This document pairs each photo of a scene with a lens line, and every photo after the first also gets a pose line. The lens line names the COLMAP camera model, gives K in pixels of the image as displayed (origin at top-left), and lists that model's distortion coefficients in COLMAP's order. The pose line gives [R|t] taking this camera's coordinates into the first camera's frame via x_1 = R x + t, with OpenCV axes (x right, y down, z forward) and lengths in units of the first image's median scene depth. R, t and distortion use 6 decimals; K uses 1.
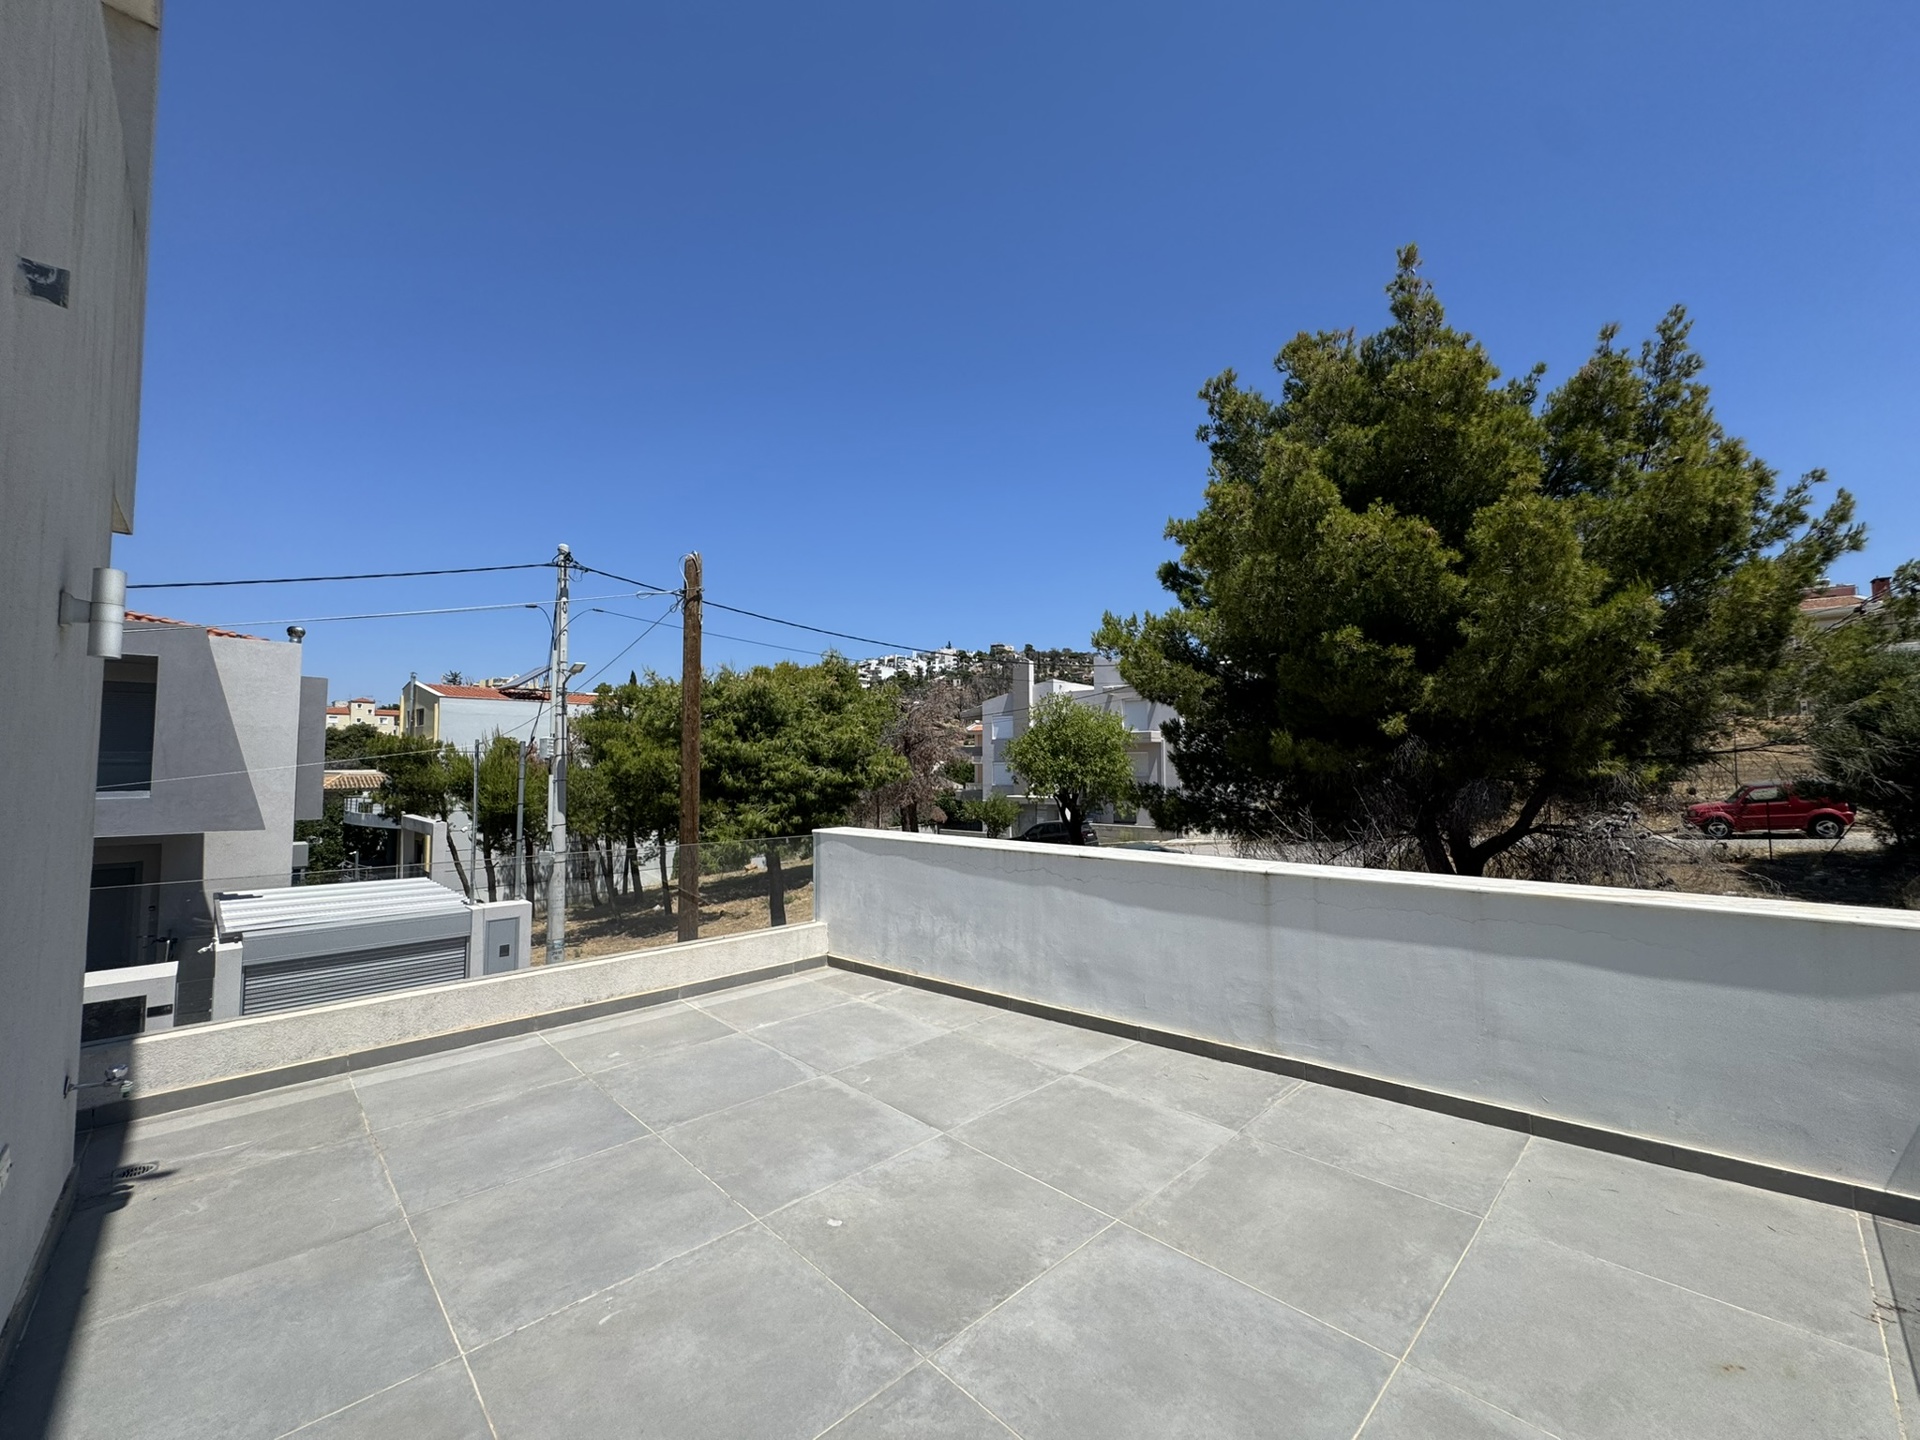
lens RADIAL K [[769.0, 0, 962.7], [0, 769.0, 722.9], [0, 0, 1]] dist [-0.009840, -0.000021]
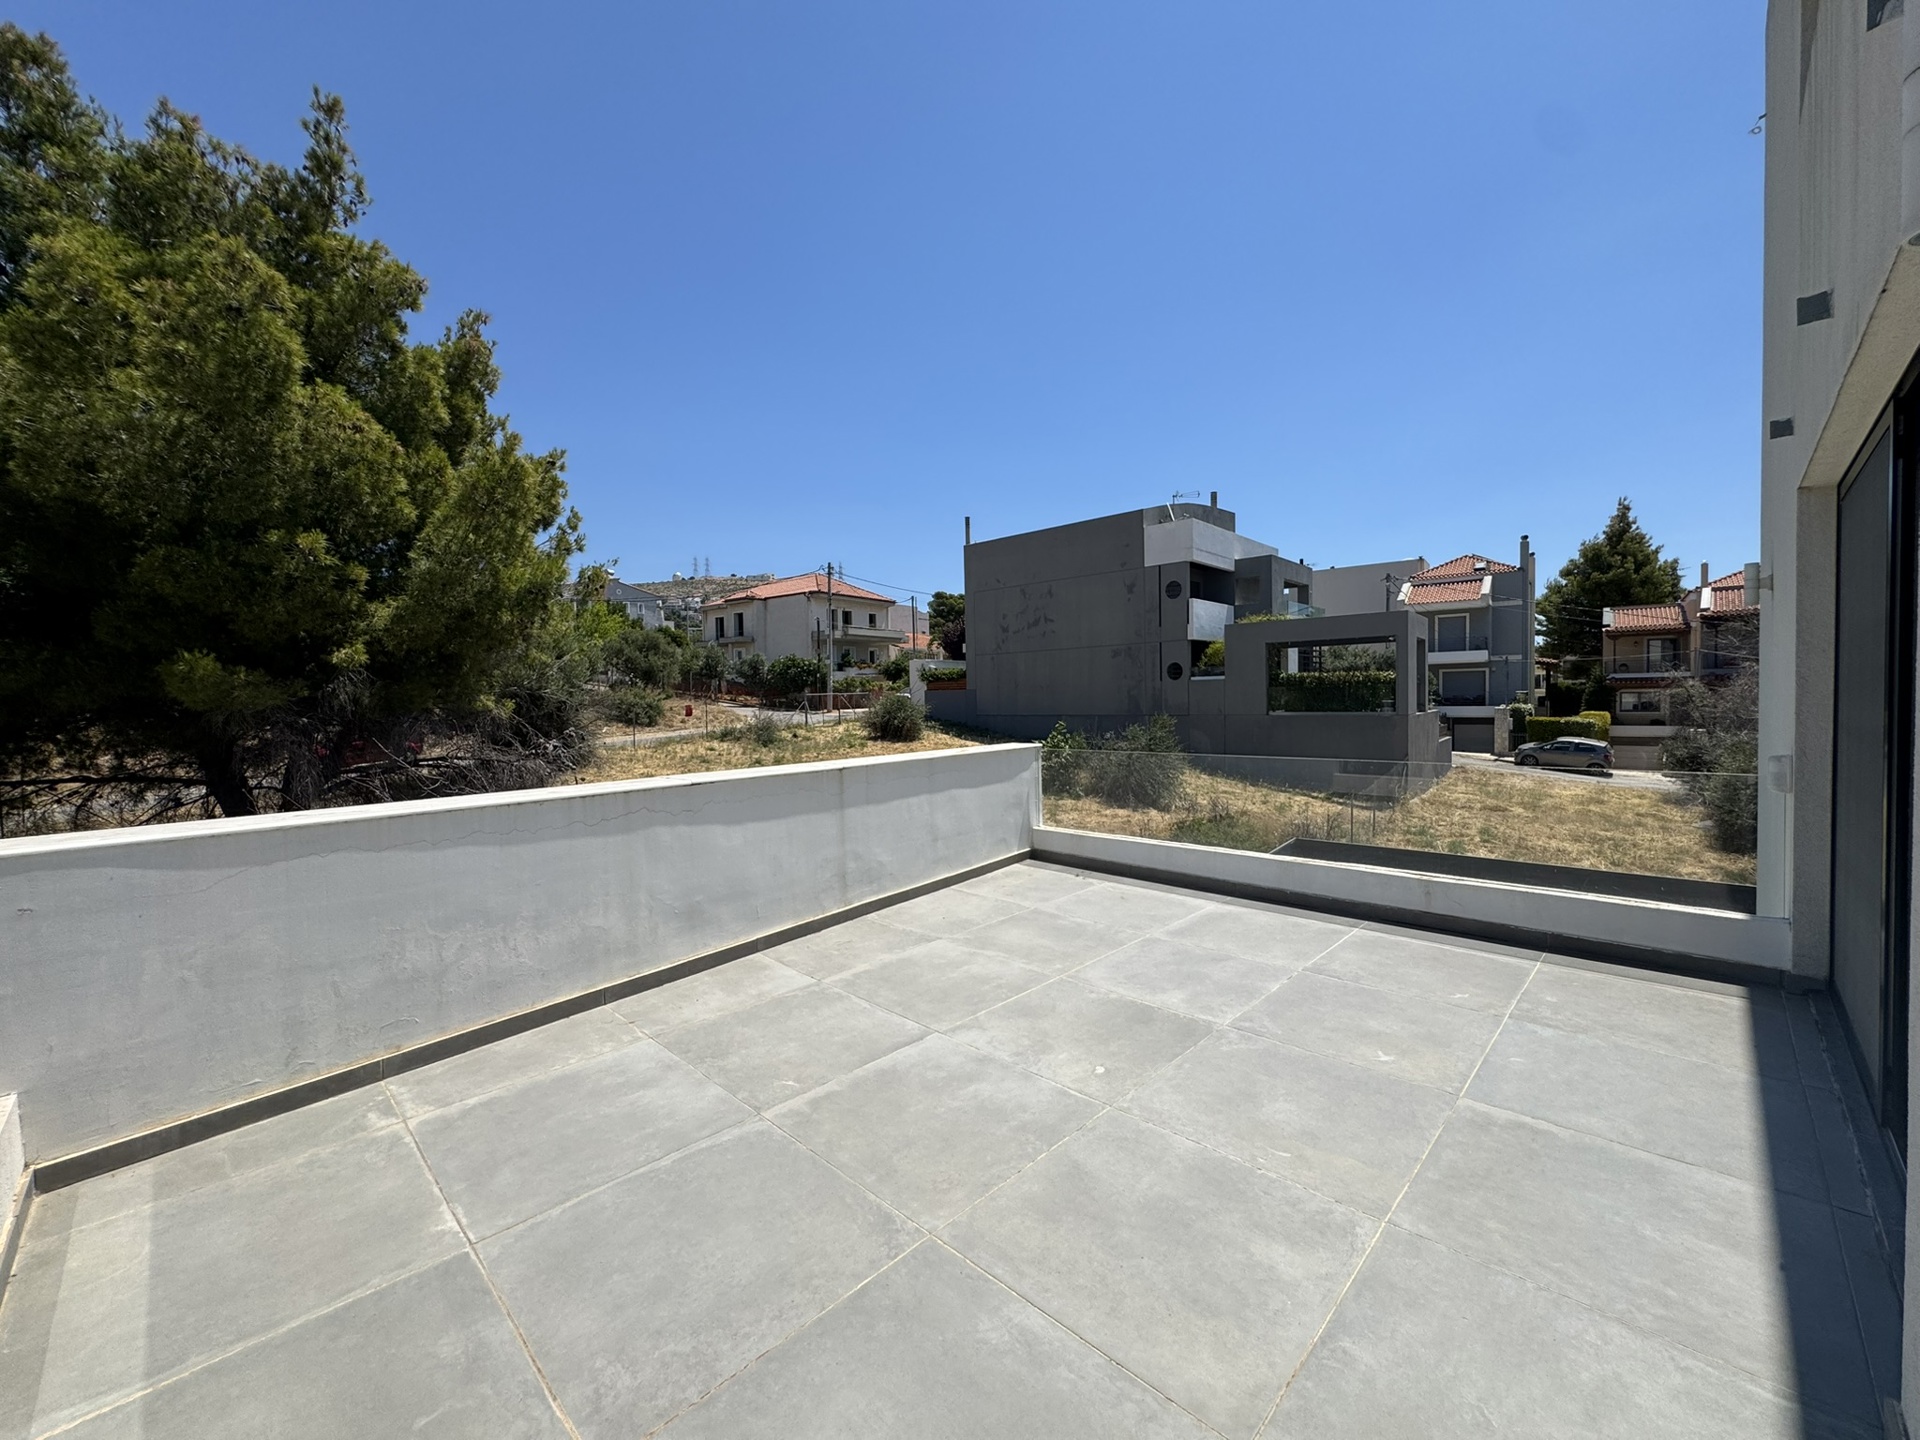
lens RADIAL K [[769.0, 0, 962.3], [0, 769.0, 719.2], [0, 0, 1]] dist [-0.009840, -0.000021]
pose [[-0.034470, -0.025183, 0.999088, -0.907821], [-0.034440, 0.999119, 0.023995, 0.084747], [-0.998812, -0.033581, -0.035307, 0.897876]]
